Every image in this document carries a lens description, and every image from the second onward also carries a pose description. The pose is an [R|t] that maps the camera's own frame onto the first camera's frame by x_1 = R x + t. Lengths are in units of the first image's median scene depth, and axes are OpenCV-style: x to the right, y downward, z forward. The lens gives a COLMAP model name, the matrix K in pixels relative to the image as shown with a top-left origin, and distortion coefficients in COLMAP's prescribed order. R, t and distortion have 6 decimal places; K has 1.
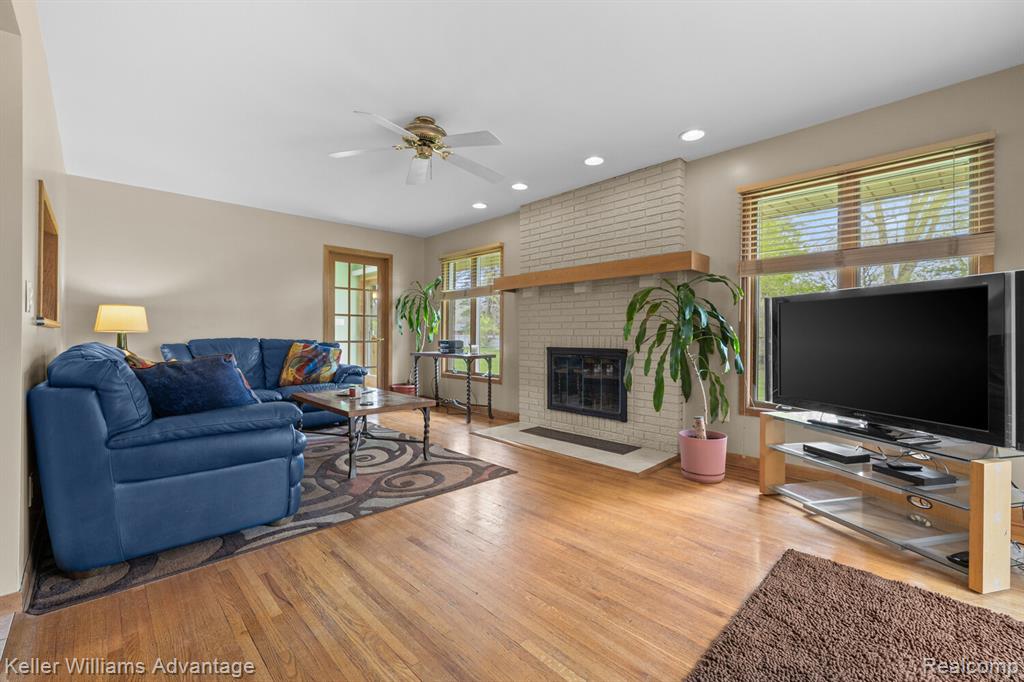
lens RADIAL K [[424.6, 0, 519.1], [0, 424.6, 336.0], [0, 0, 1]] dist [-0.000003, -0.000235]
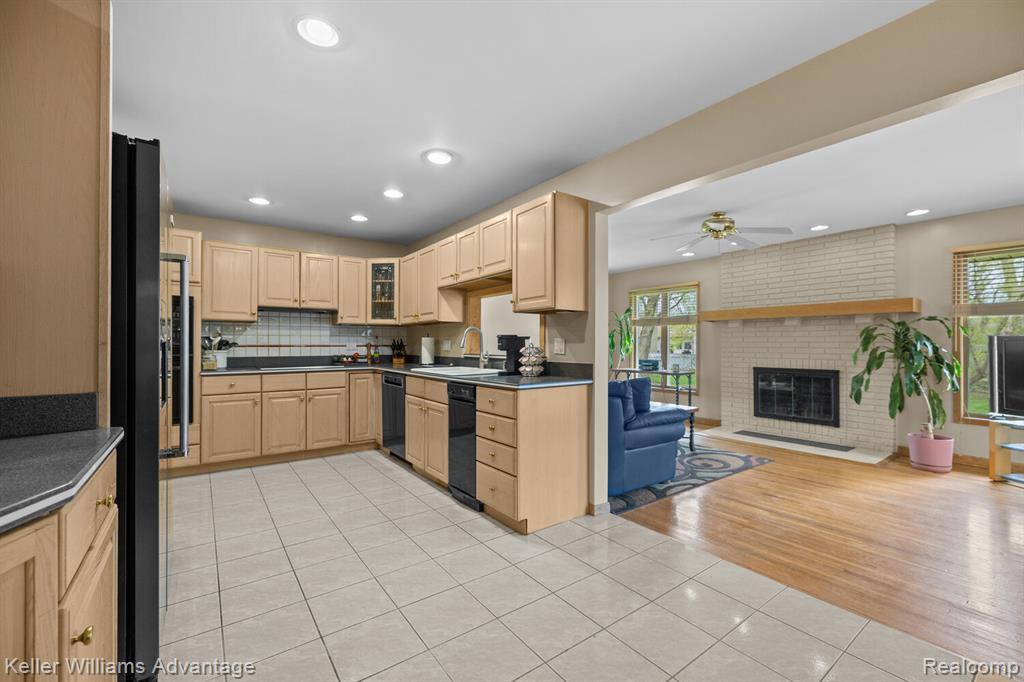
lens RADIAL K [[424.6, 0, 514.2], [0, 424.6, 342.0], [0, 0, 1]] dist [-0.000003, -0.000235]
pose [[0.991070, -0.003586, -0.133291, -0.591580], [0.002550, 0.999965, -0.007944, -0.050215], [0.133315, 0.007533, 0.991045, -0.431995]]
